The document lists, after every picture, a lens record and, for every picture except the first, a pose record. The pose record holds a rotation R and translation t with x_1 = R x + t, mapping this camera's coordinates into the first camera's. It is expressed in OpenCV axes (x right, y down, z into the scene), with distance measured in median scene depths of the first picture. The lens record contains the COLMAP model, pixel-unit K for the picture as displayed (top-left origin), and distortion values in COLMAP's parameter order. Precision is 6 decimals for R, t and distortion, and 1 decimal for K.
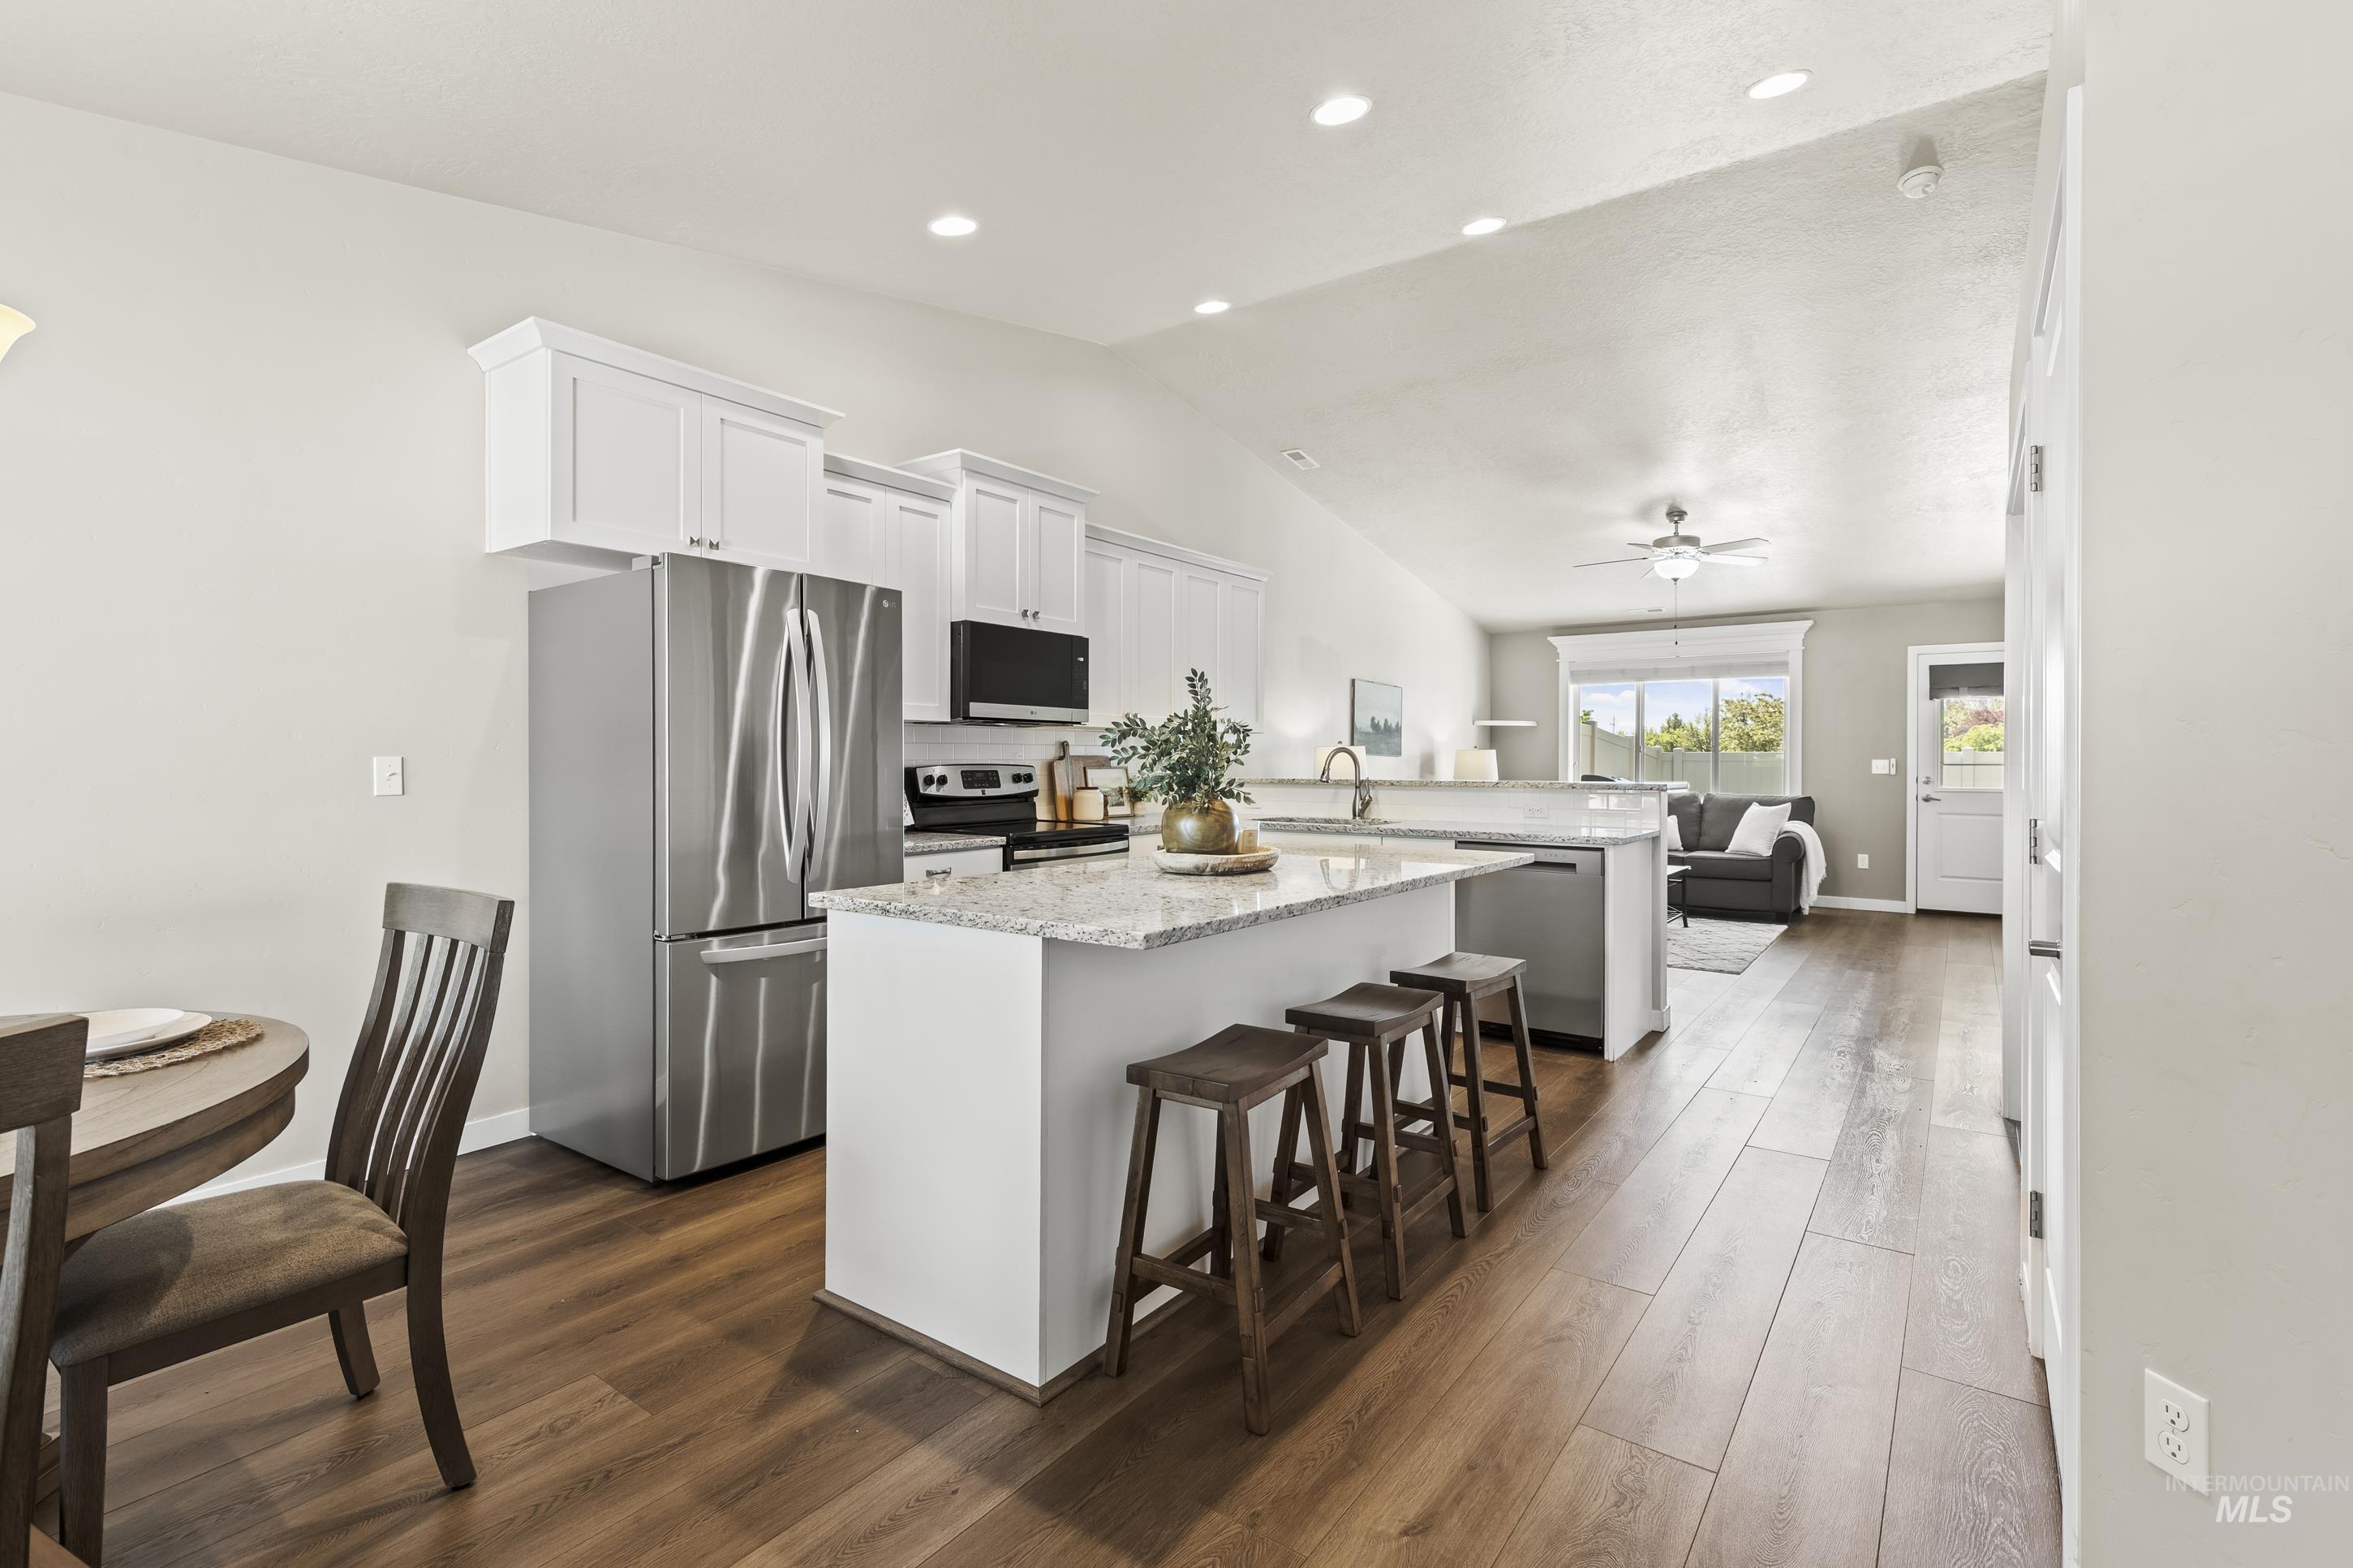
lens RADIAL K [[1080.4, 0, 1163.6], [0, 1080.4, 759.2], [0, 0, 1]] dist [0.004045, -0.000396]
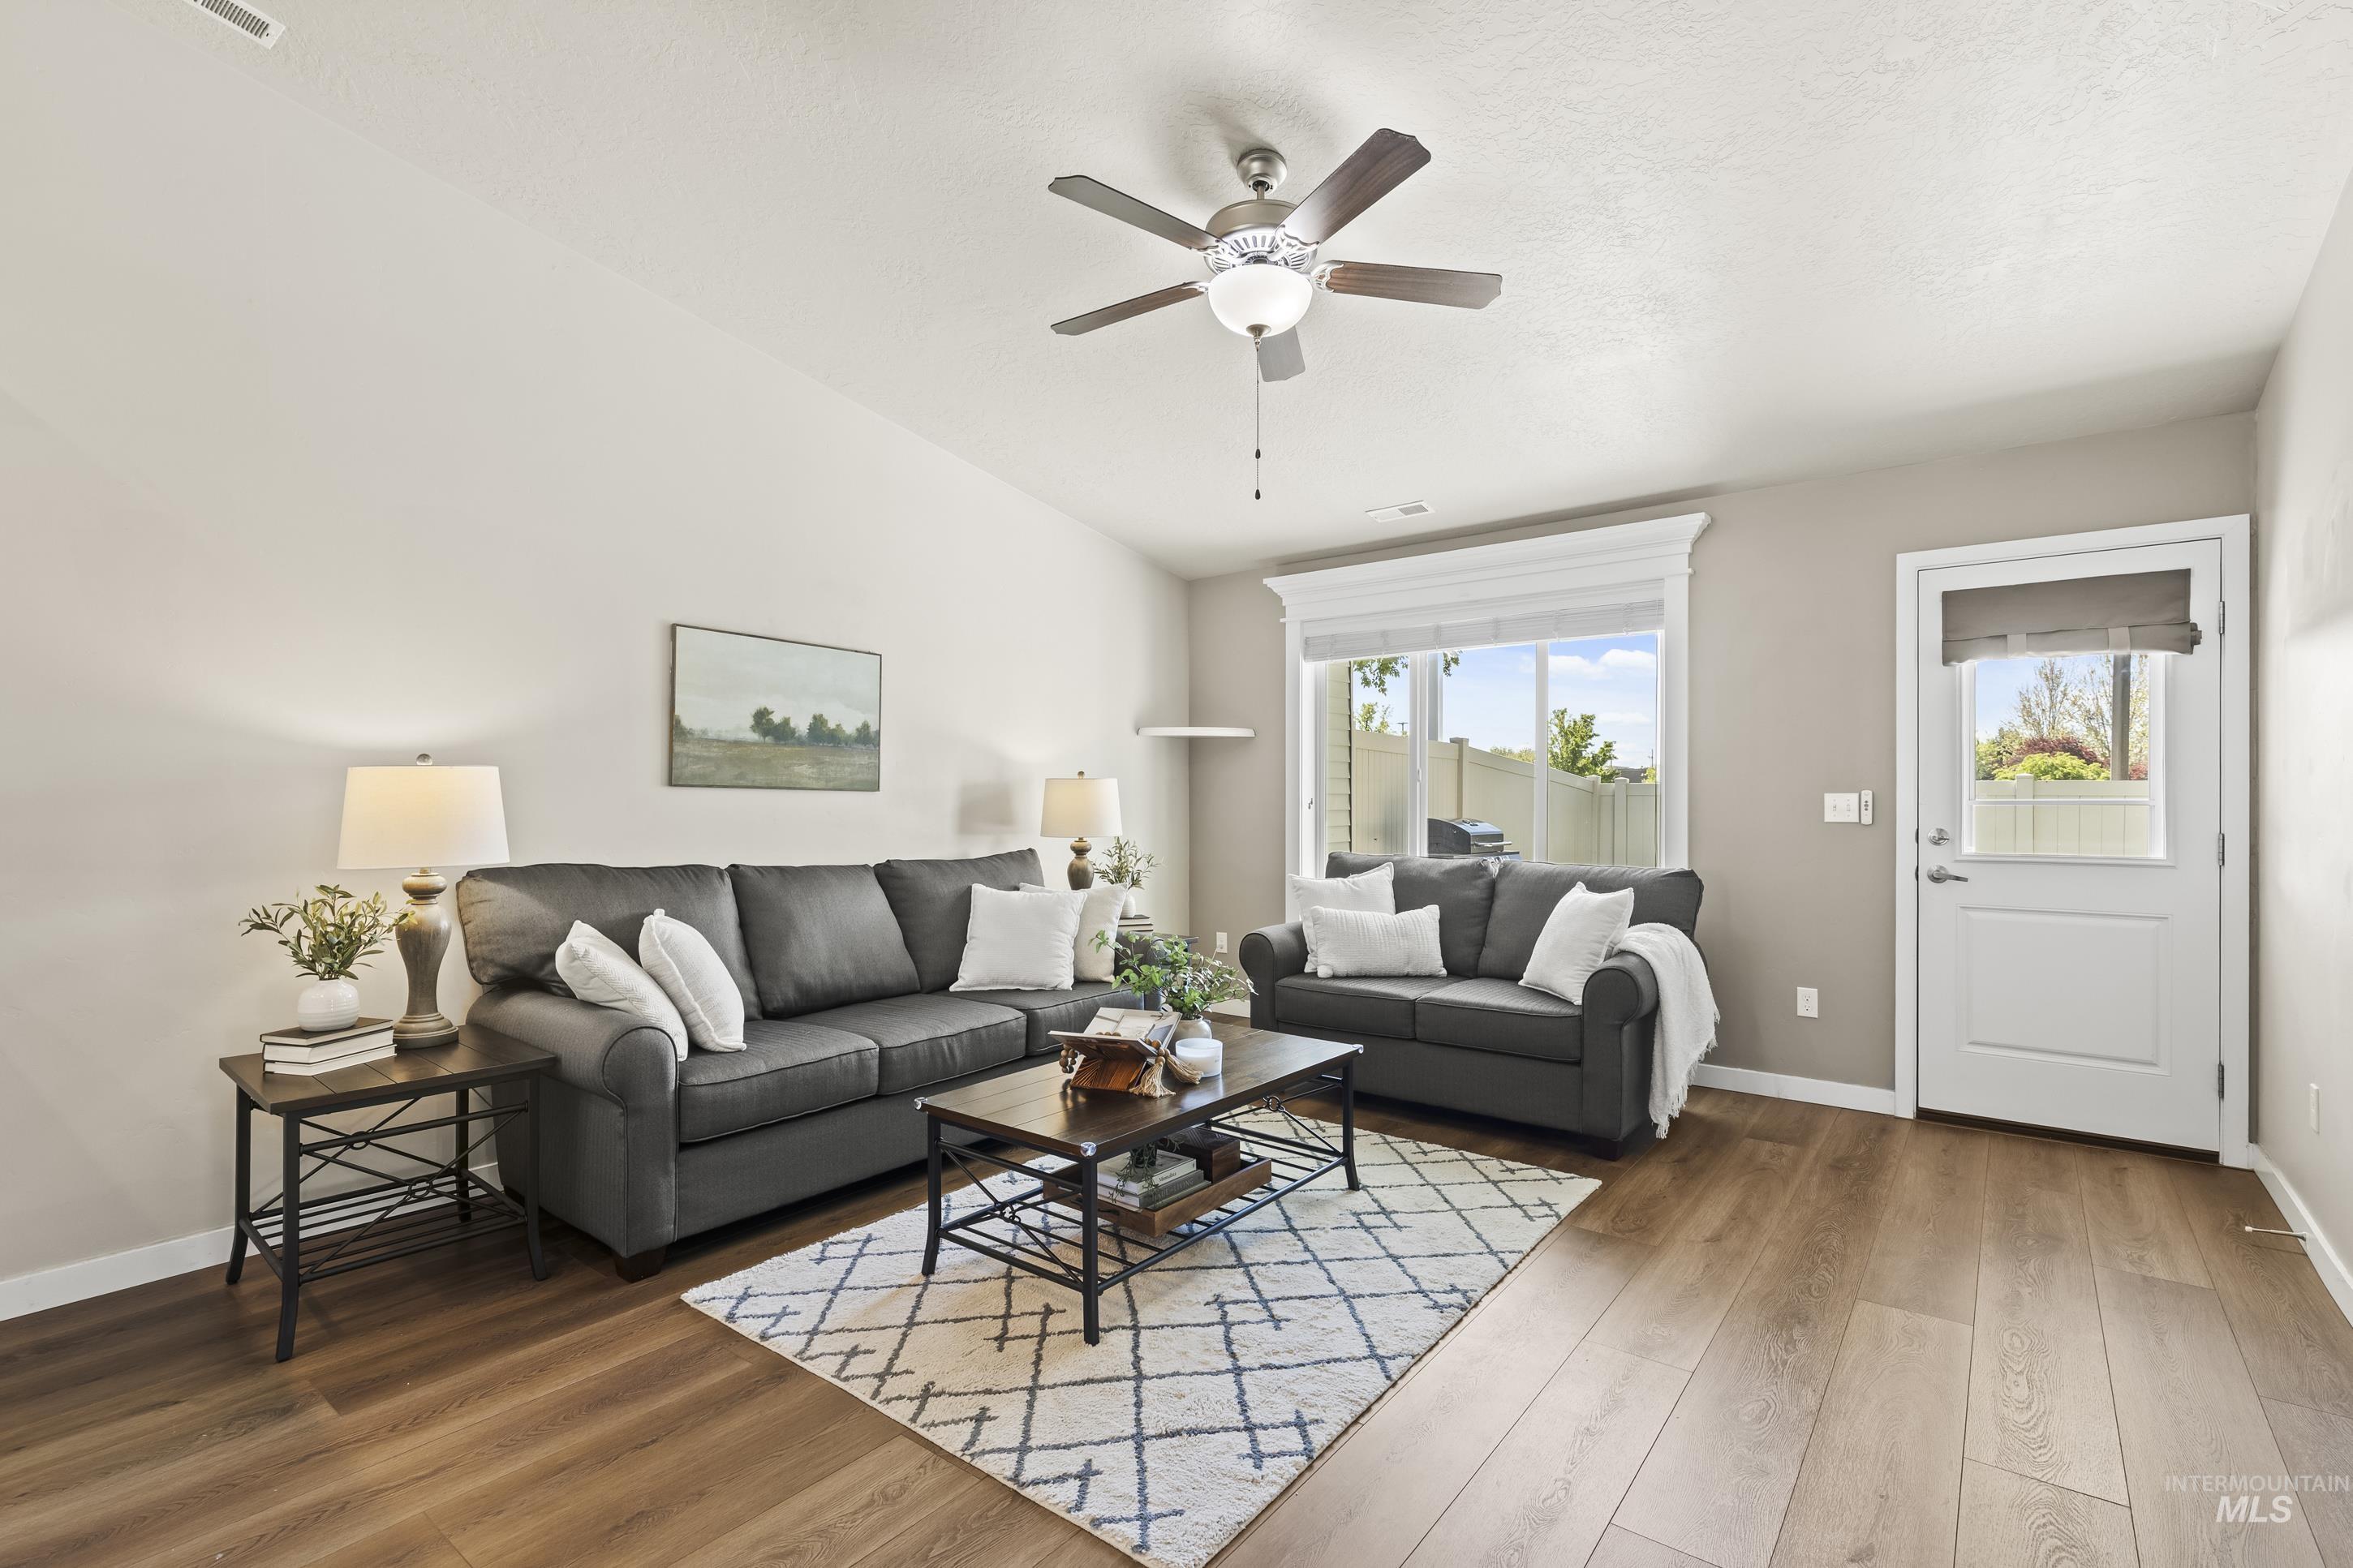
lens RADIAL K [[1063.9, 0, 1177.6], [0, 1063.9, 795.8], [0, 0, 1]] dist [0.002832, 0.000355]
pose [[0.999501, -0.004318, -0.031286, 0.672496], [0.004366, 0.999989, 0.001462, -0.000546], [0.031279, -0.001597, 0.999509, 0.910705]]
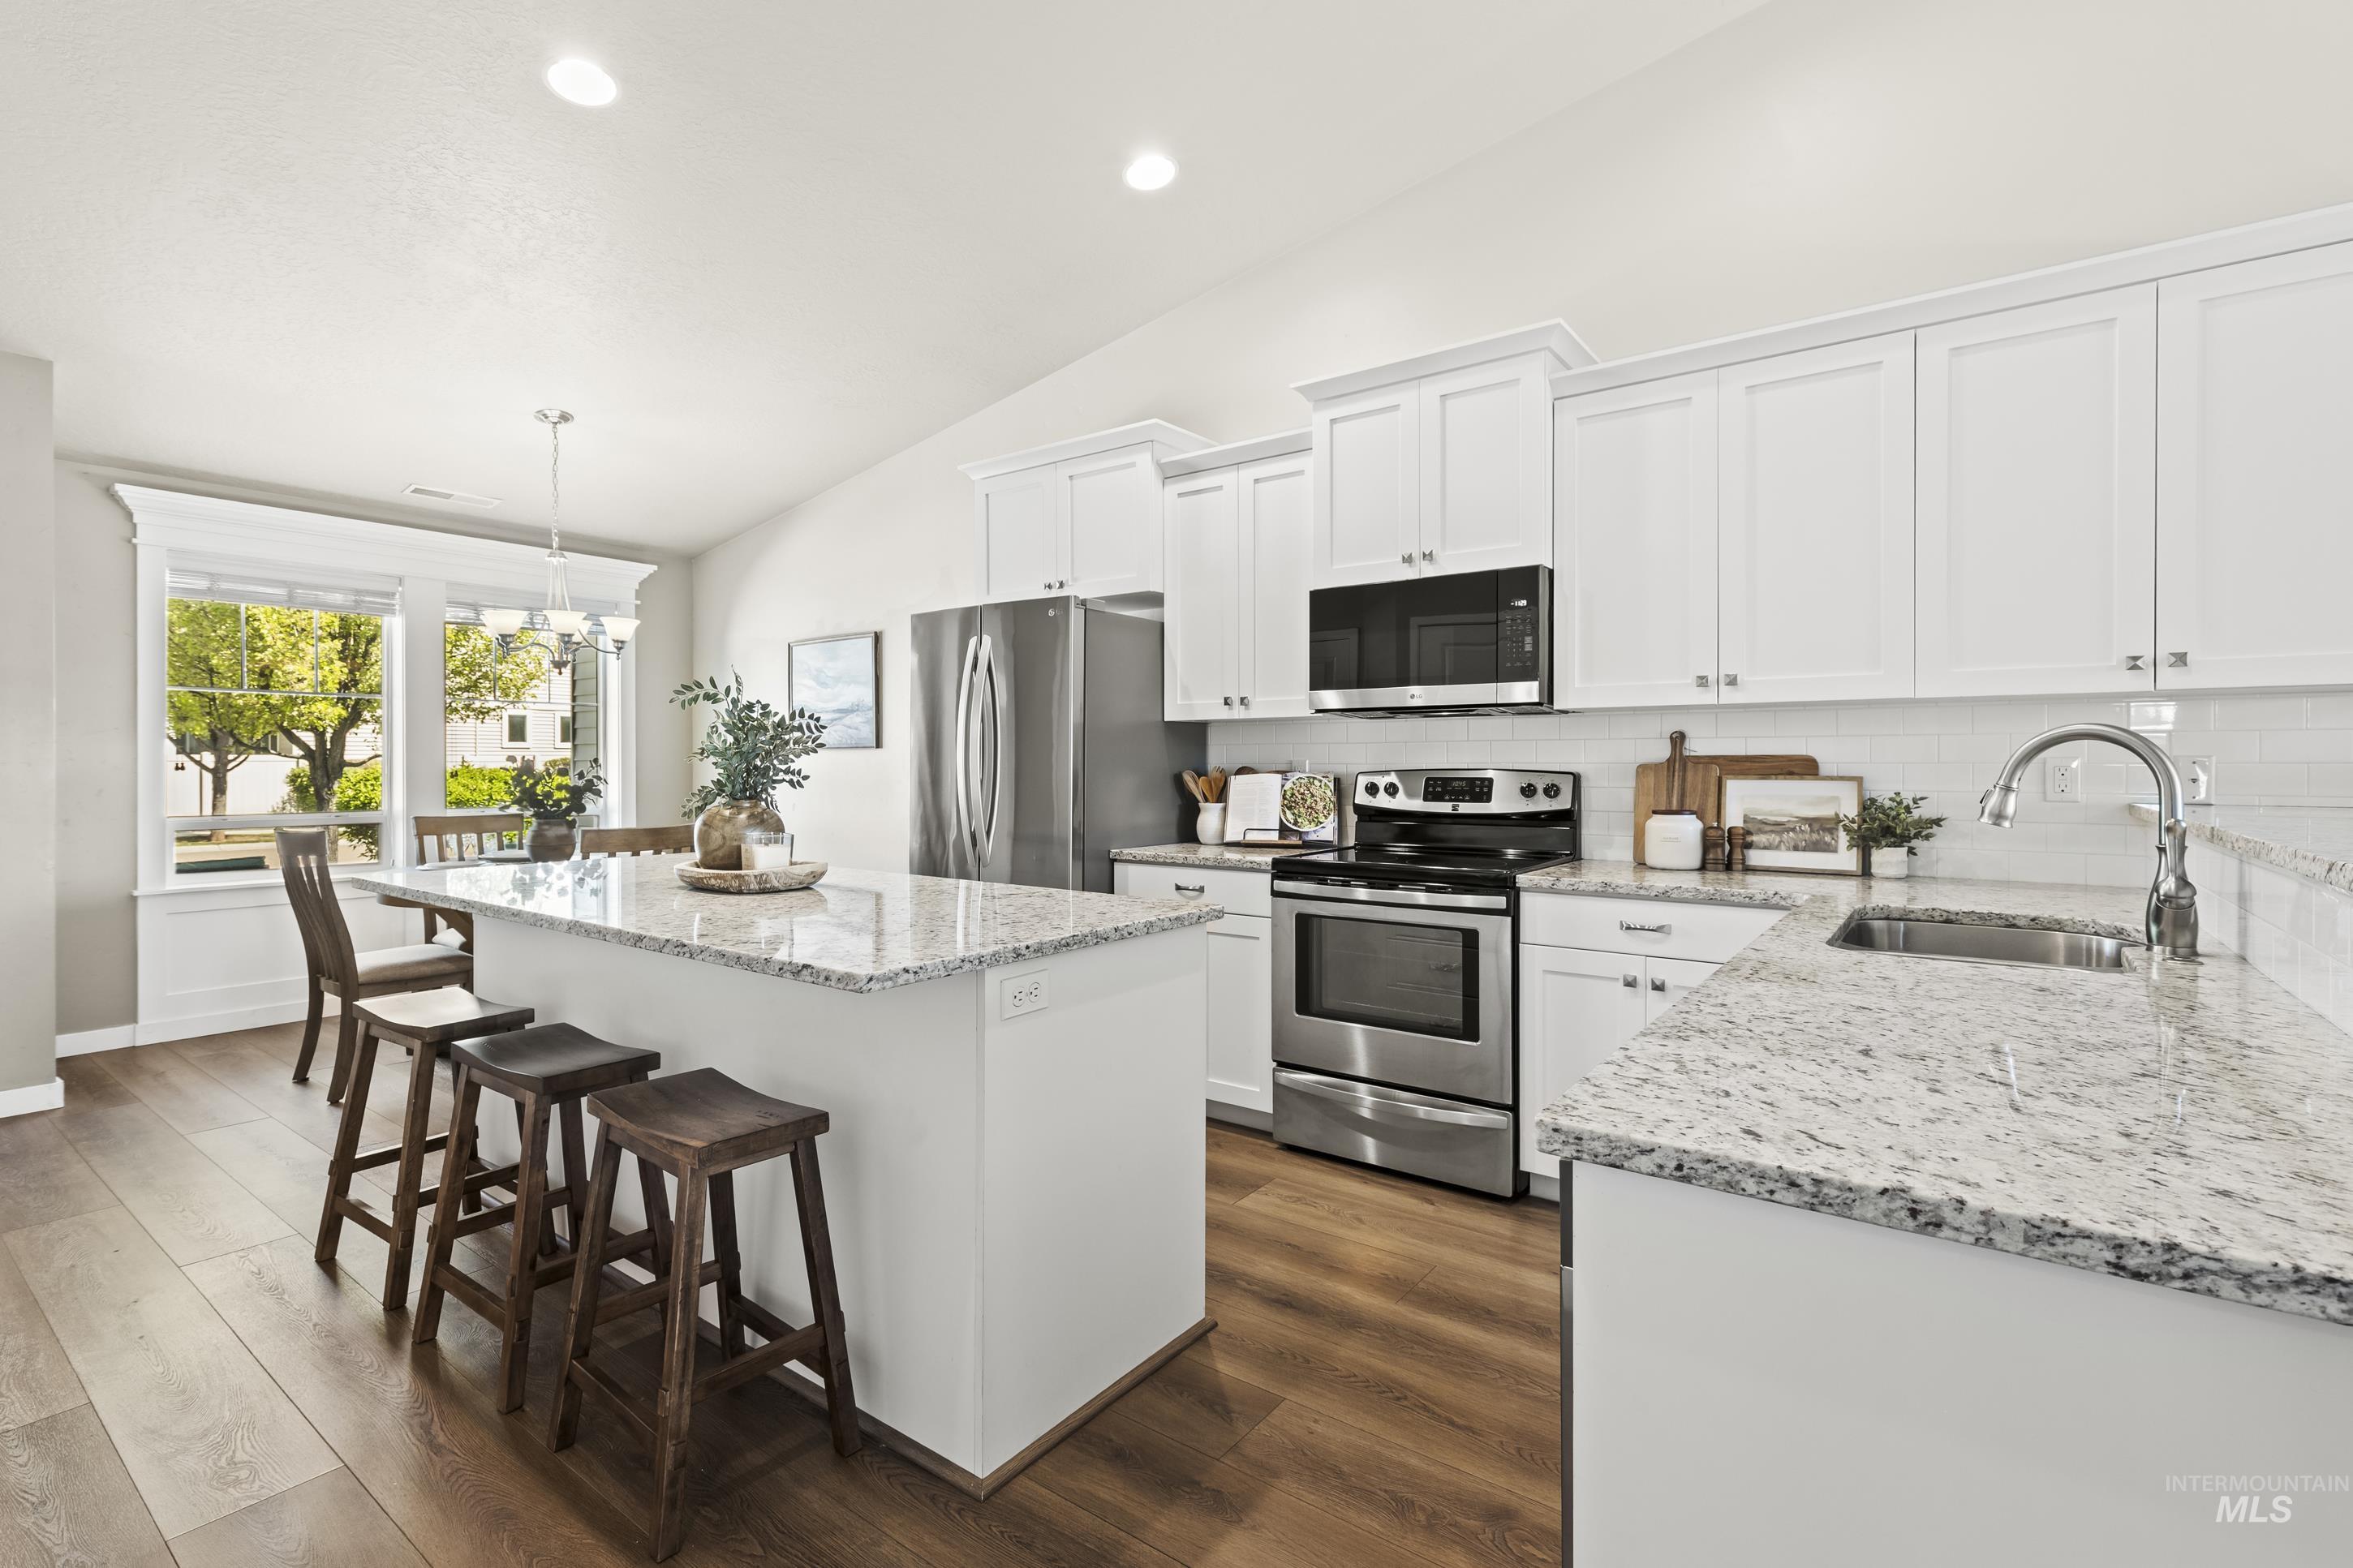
lens RADIAL K [[1074.8, 0, 1167.0], [0, 1074.8, 766.7], [0, 0, 1]] dist [0.005078, -0.000376]
pose [[-0.008214, 0.001013, -0.999966, 0.548538], [0.000079, 0.999999, 0.001013, 0.002217], [0.999966, -0.000070, -0.008214, 0.793883]]
